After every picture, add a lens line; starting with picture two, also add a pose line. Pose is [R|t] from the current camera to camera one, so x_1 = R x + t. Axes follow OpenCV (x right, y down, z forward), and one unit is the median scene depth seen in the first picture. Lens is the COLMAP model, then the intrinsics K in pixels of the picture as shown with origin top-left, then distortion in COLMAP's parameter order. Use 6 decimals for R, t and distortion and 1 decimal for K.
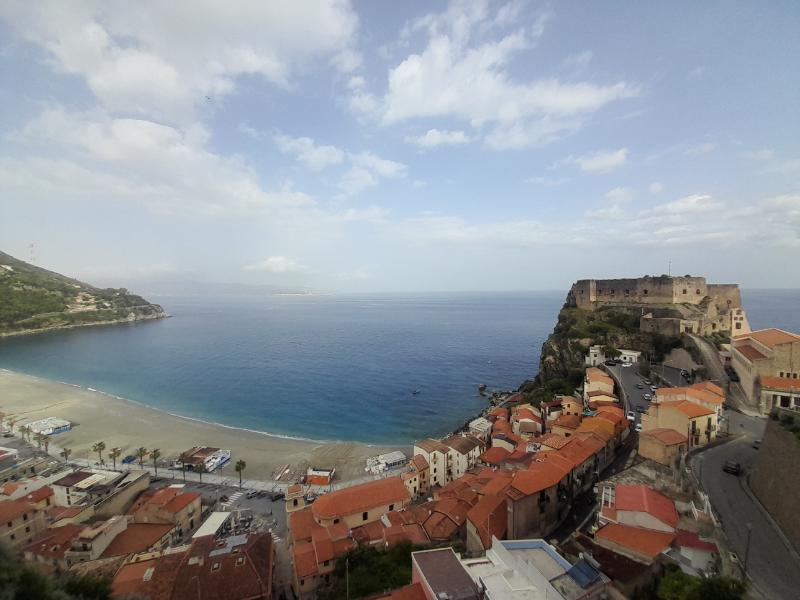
lens RADIAL K [[314.0, 0, 401.8], [0, 314.0, 304.1], [0, 0, 1]] dist [0.029650, -0.020451]
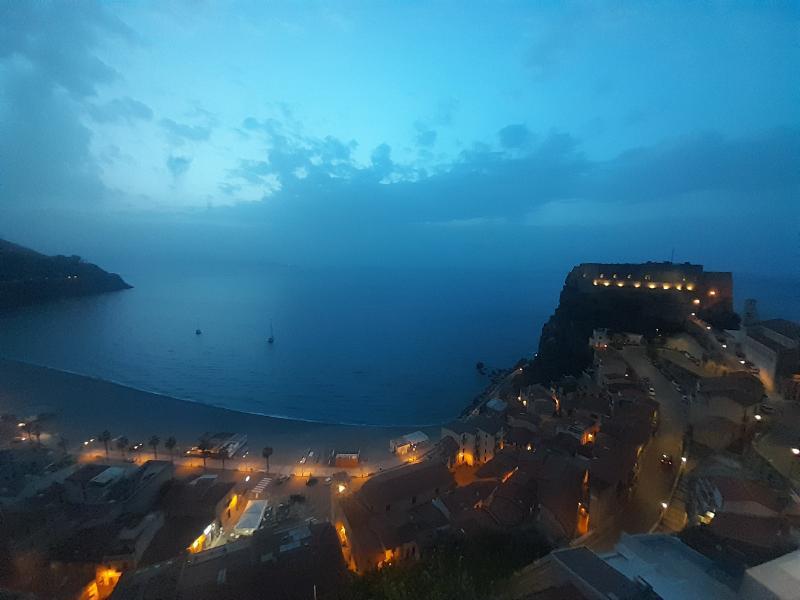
lens RADIAL K [[314.0, 0, 401.8], [0, 314.0, 304.1], [0, 0, 1]] dist [0.029650, -0.020451]
pose [[0.995689, 0.011726, 0.092008, -0.185785], [-0.019436, 0.996330, 0.083354, -0.030916], [-0.090693, -0.084783, 0.992263, 0.032933]]
